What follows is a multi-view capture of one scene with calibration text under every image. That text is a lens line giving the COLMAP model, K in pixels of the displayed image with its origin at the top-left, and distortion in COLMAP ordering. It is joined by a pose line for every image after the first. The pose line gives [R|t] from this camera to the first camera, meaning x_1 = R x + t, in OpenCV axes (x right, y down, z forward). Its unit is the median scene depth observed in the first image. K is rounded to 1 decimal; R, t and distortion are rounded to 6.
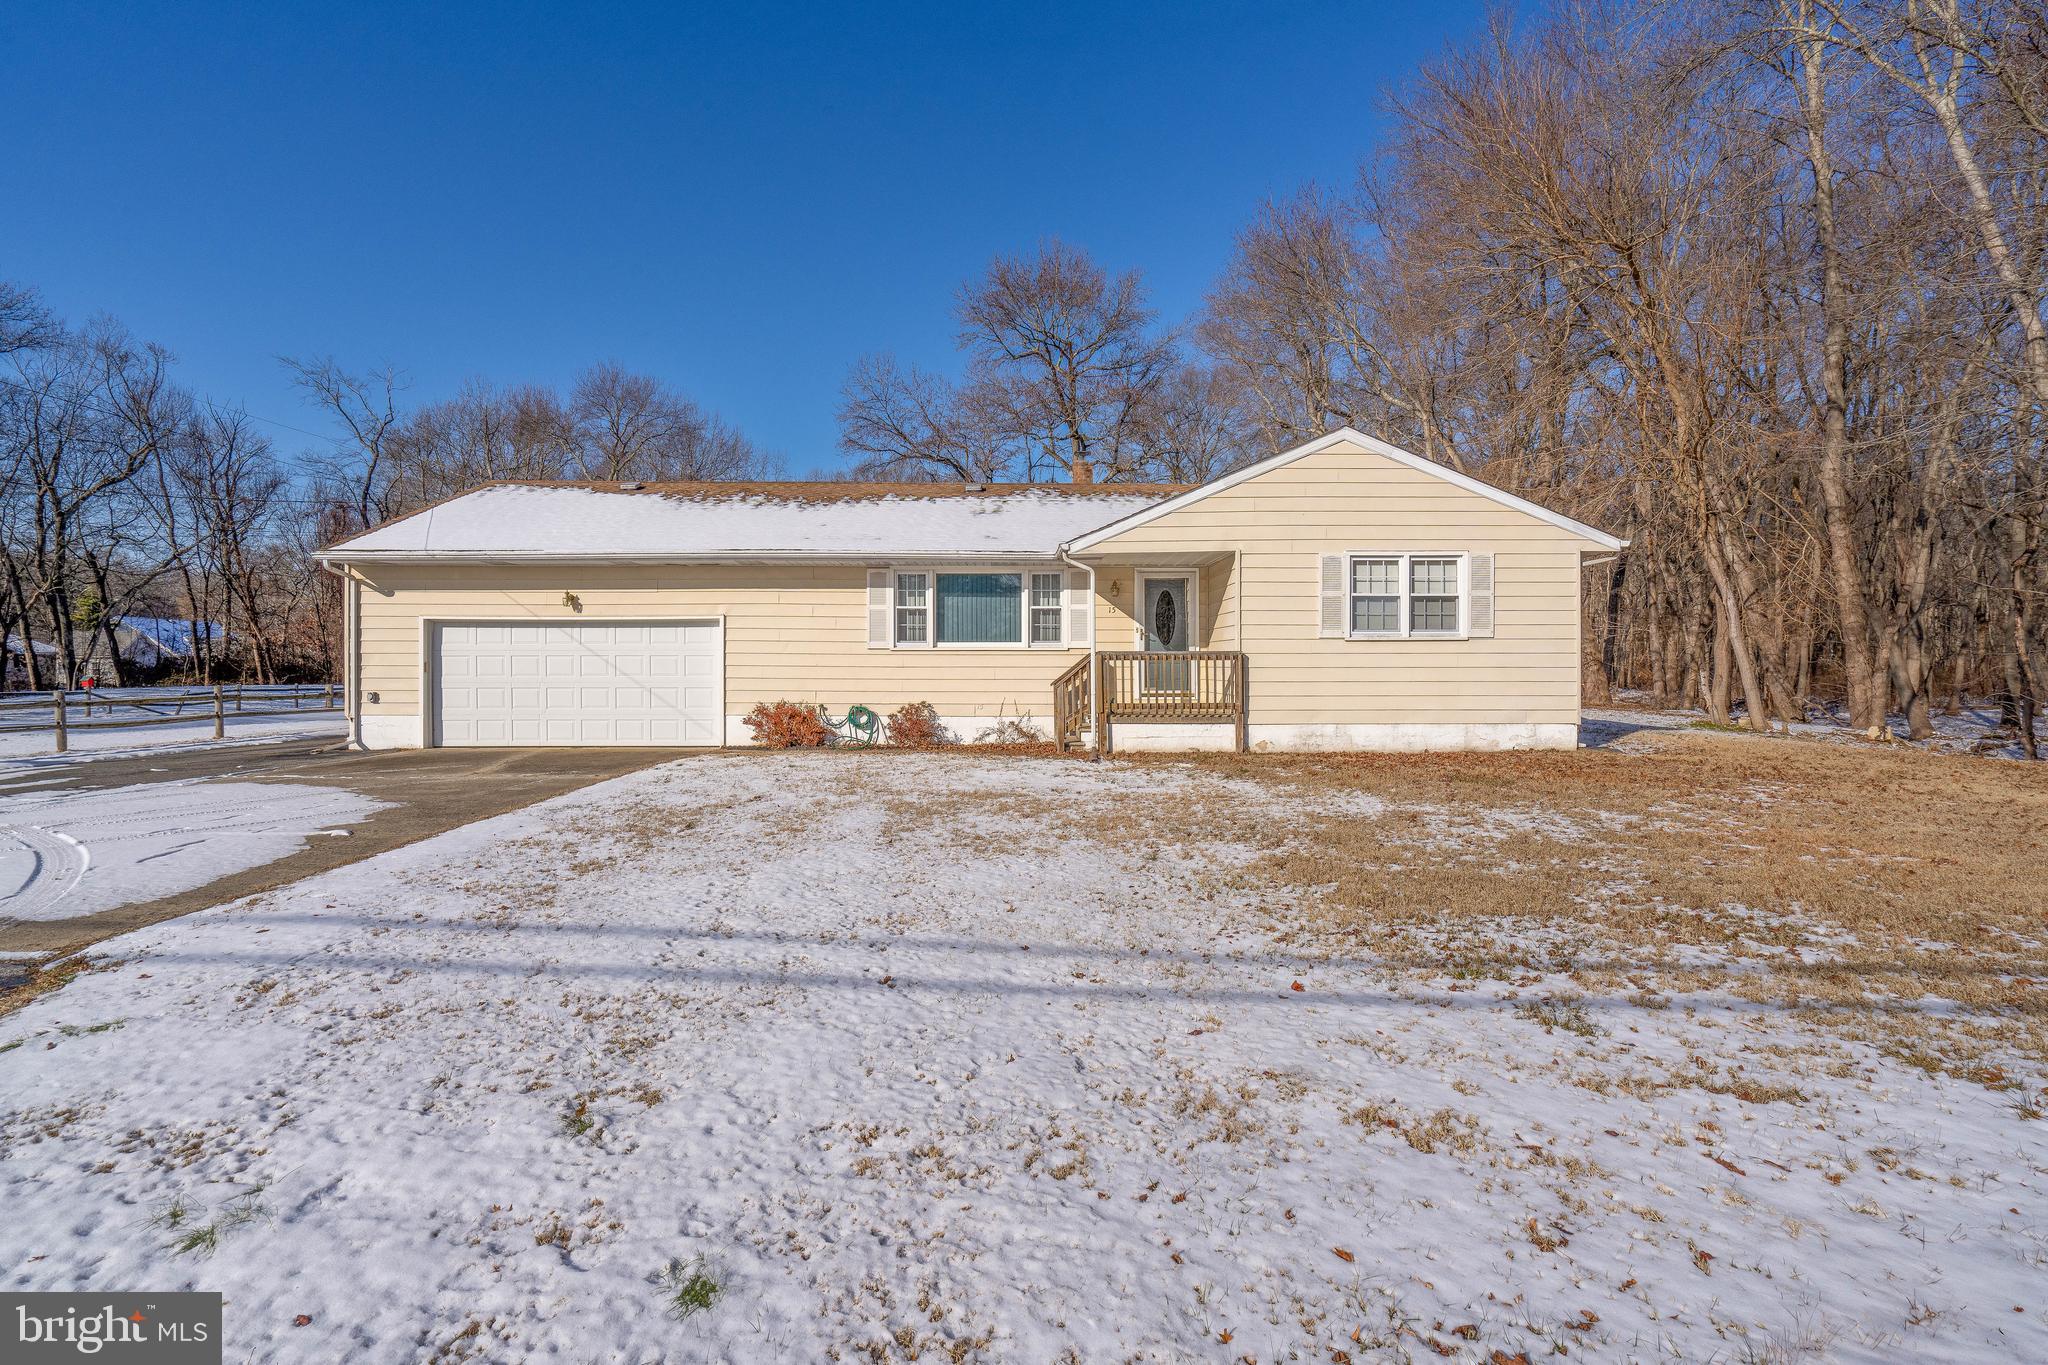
lens RADIAL K [[936.6, 0, 1024.1], [0, 936.6, 671.9], [0, 0, 1]] dist [-0.007448, 0.001062]
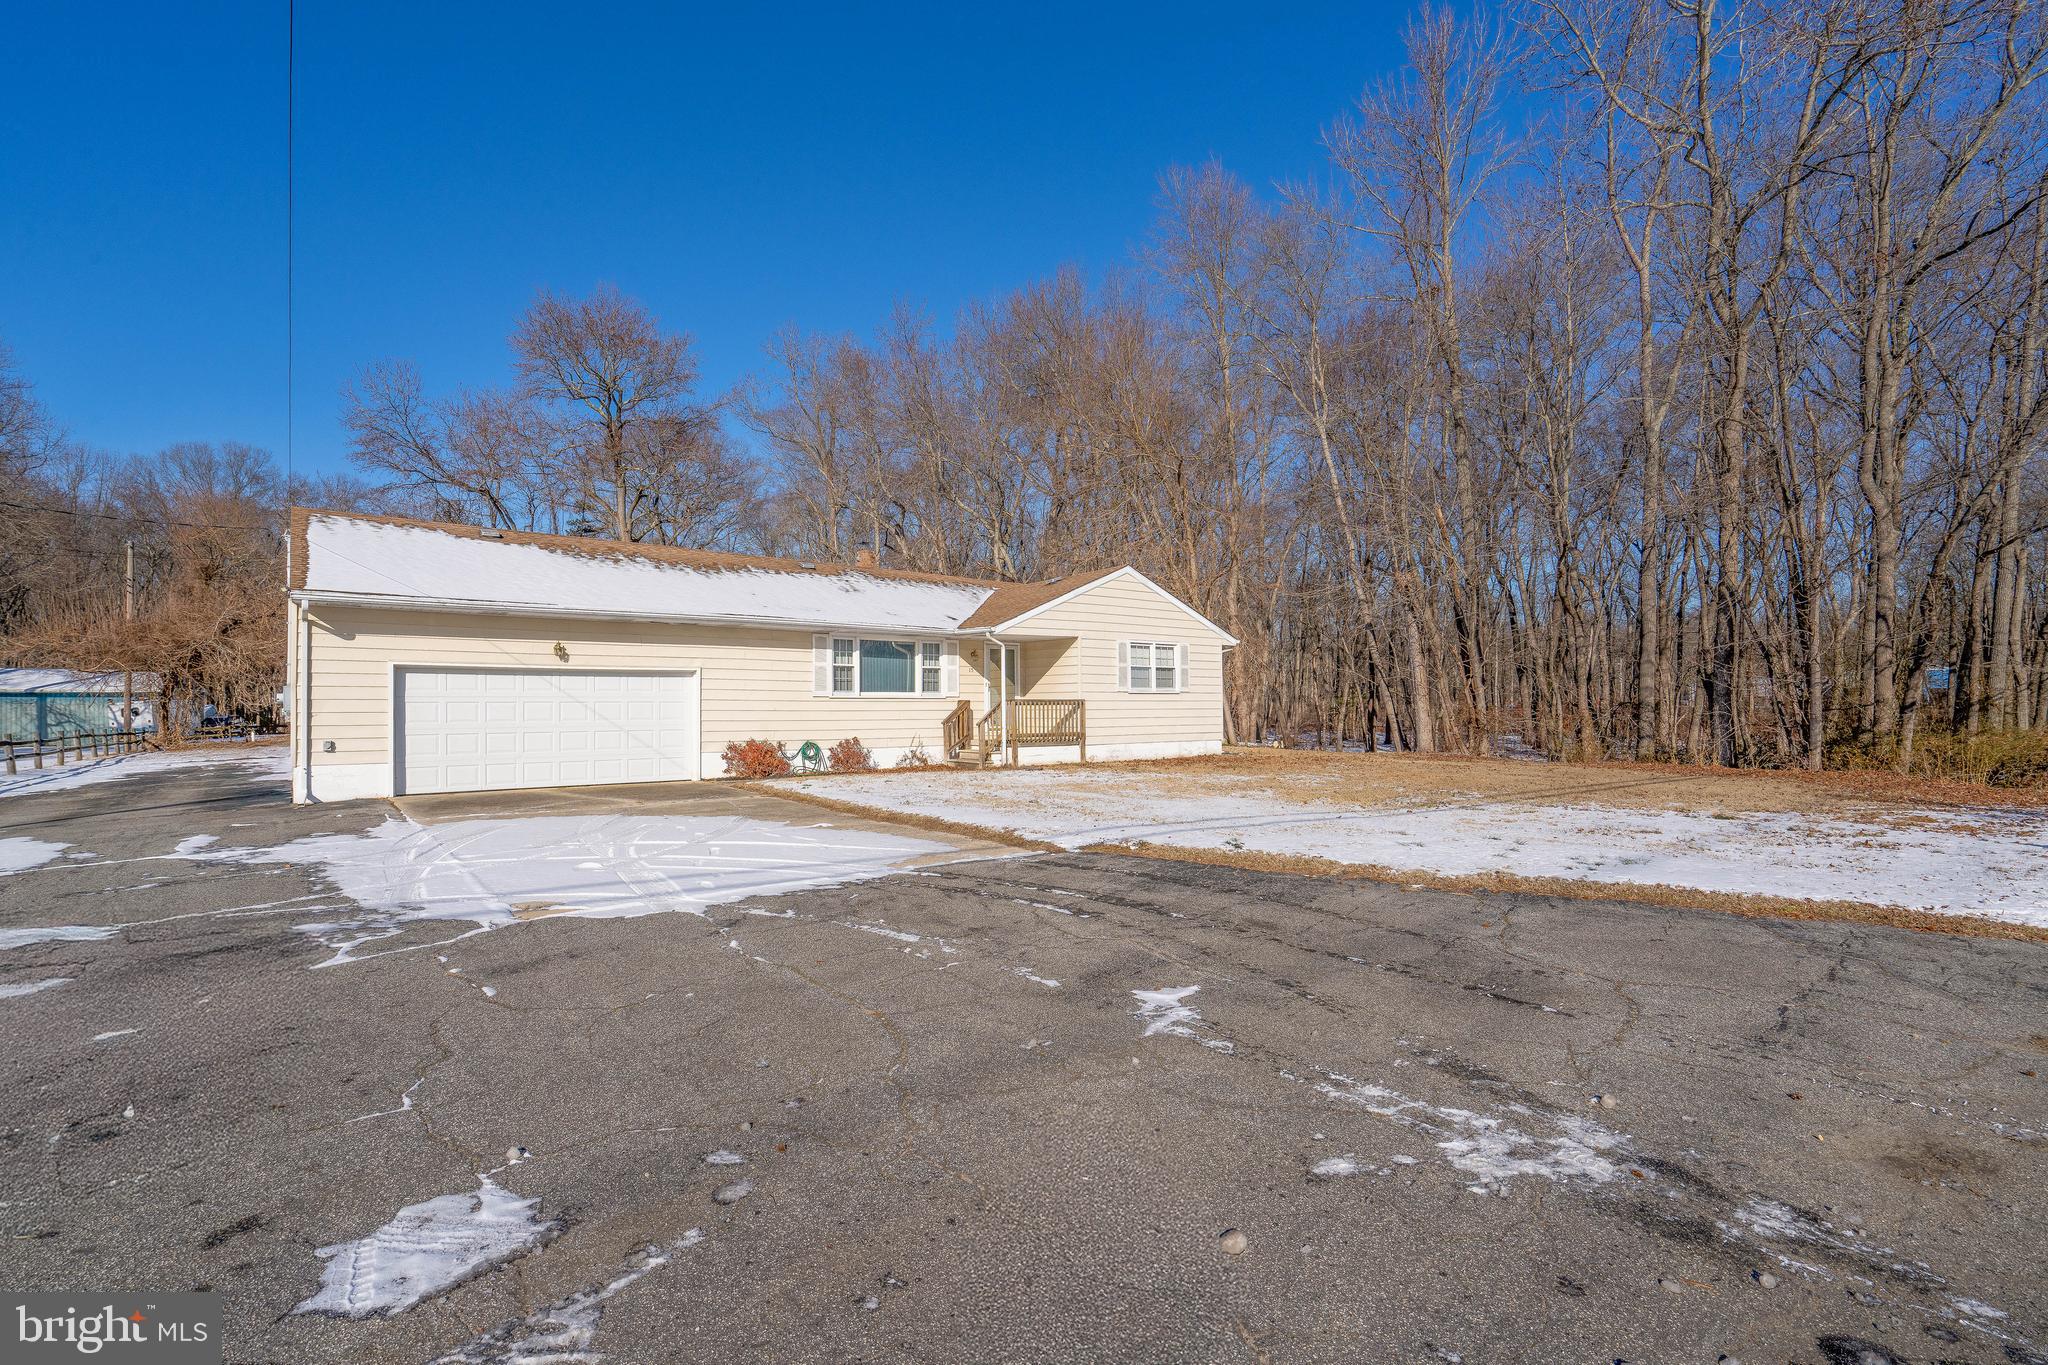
lens RADIAL K [[936.6, 0, 1025.2], [0, 936.6, 687.8], [0, 0, 1]] dist [-0.007448, 0.001062]
pose [[0.792854, 0.009684, 0.609335, -0.715264], [0.009352, 0.999563, -0.028054, 0.001756], [-0.609340, 0.027941, 0.792417, -0.179911]]
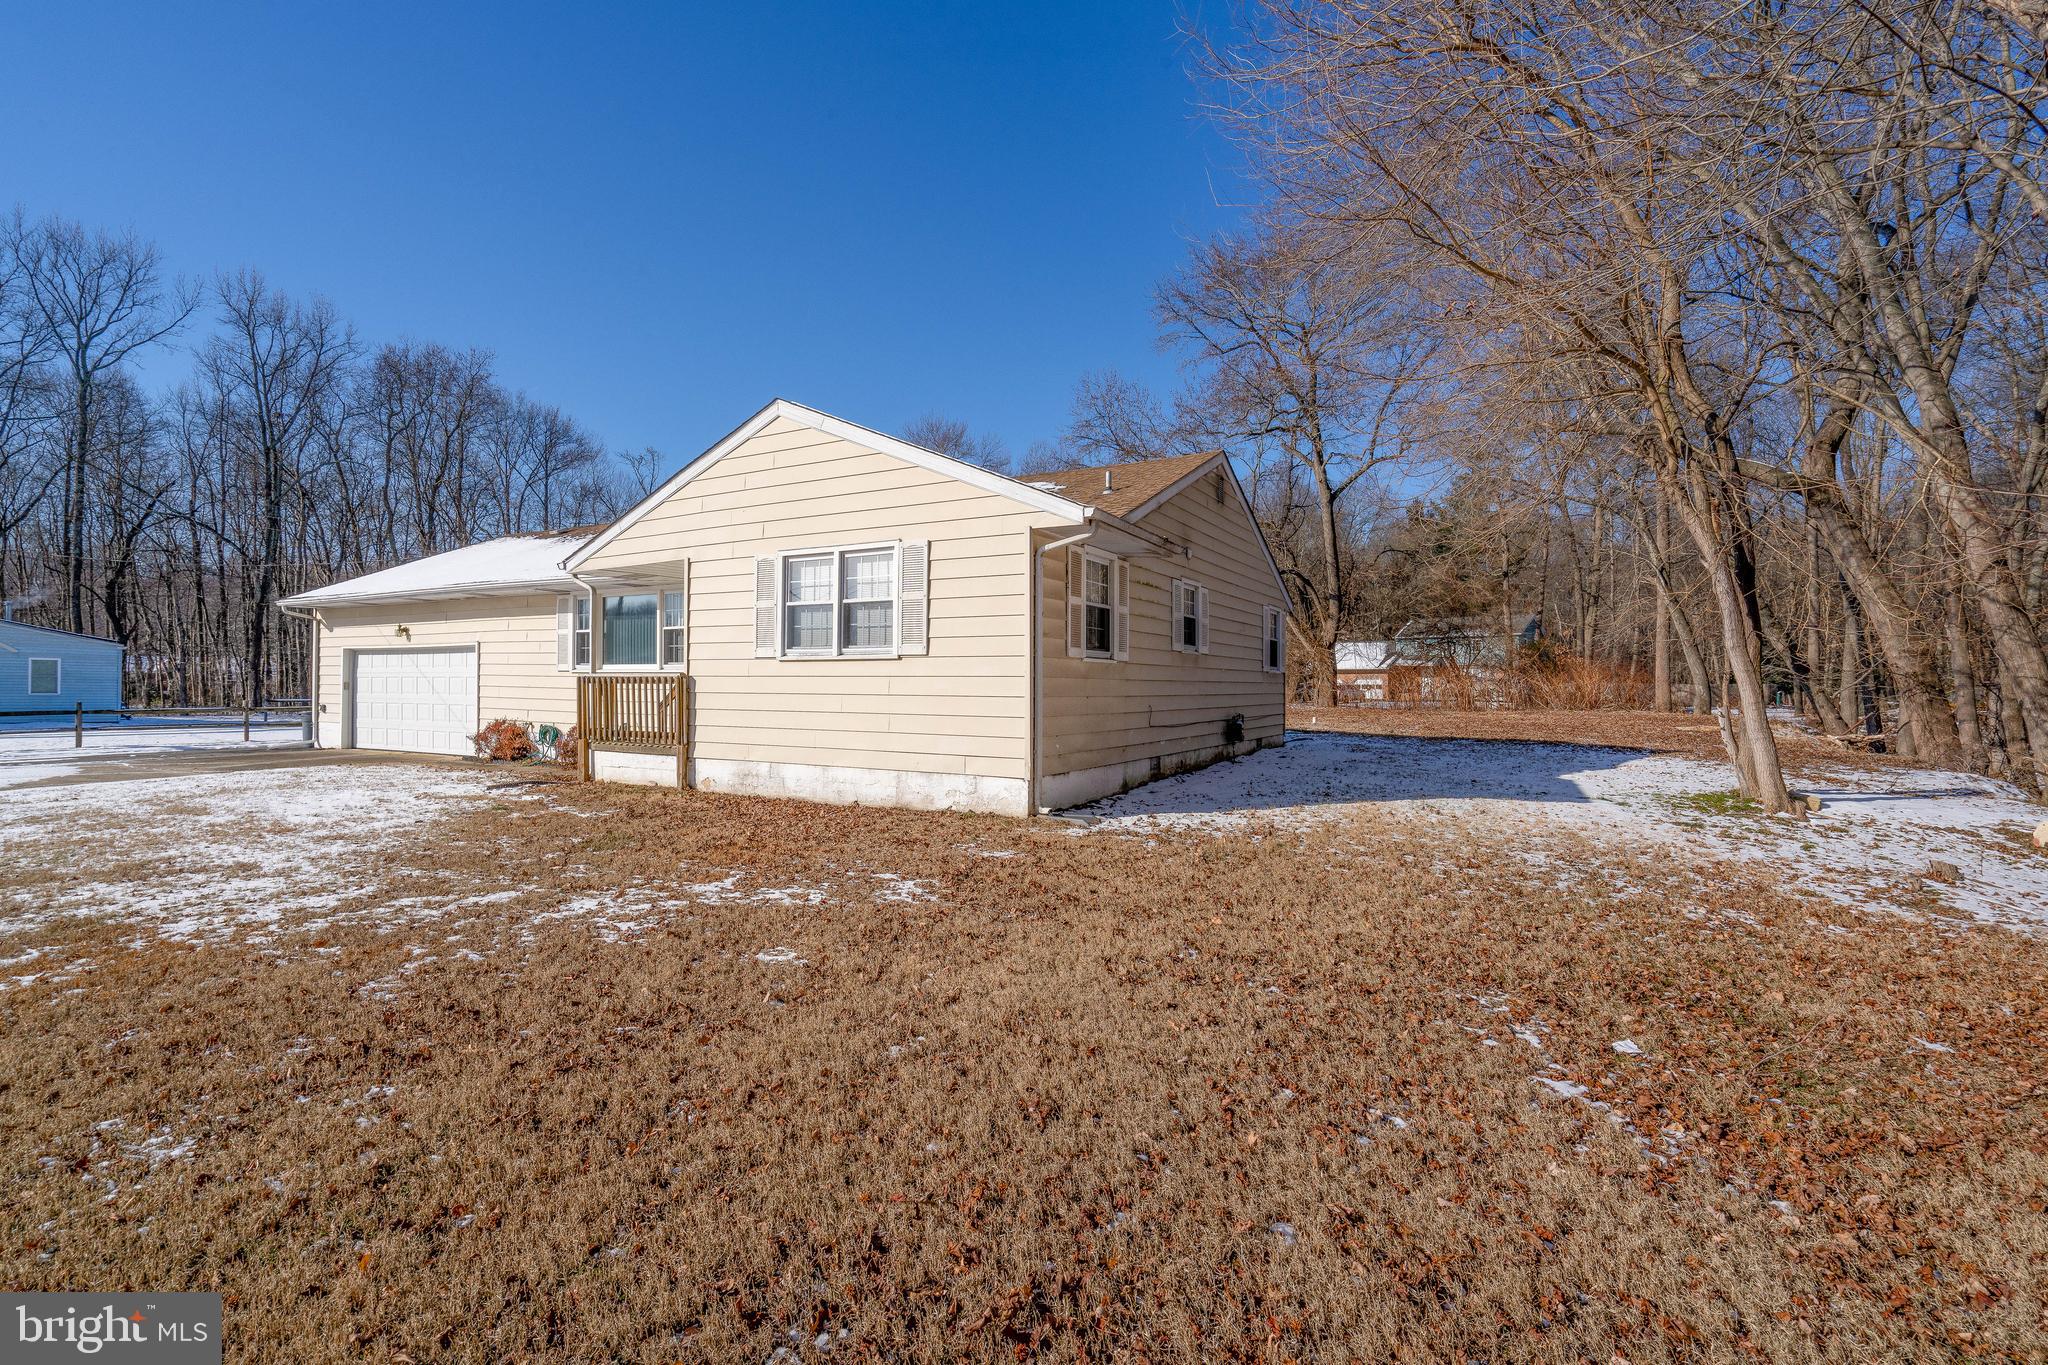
lens RADIAL K [[936.6, 0, 1029.0], [0, 936.6, 680.1], [0, 0, 1]] dist [-0.007448, 0.001062]
pose [[0.867836, 0.003680, -0.496837, 0.824492], [-0.010675, 0.999880, -0.011239, -0.008482], [0.496736, 0.015058, 0.867771, 0.351122]]
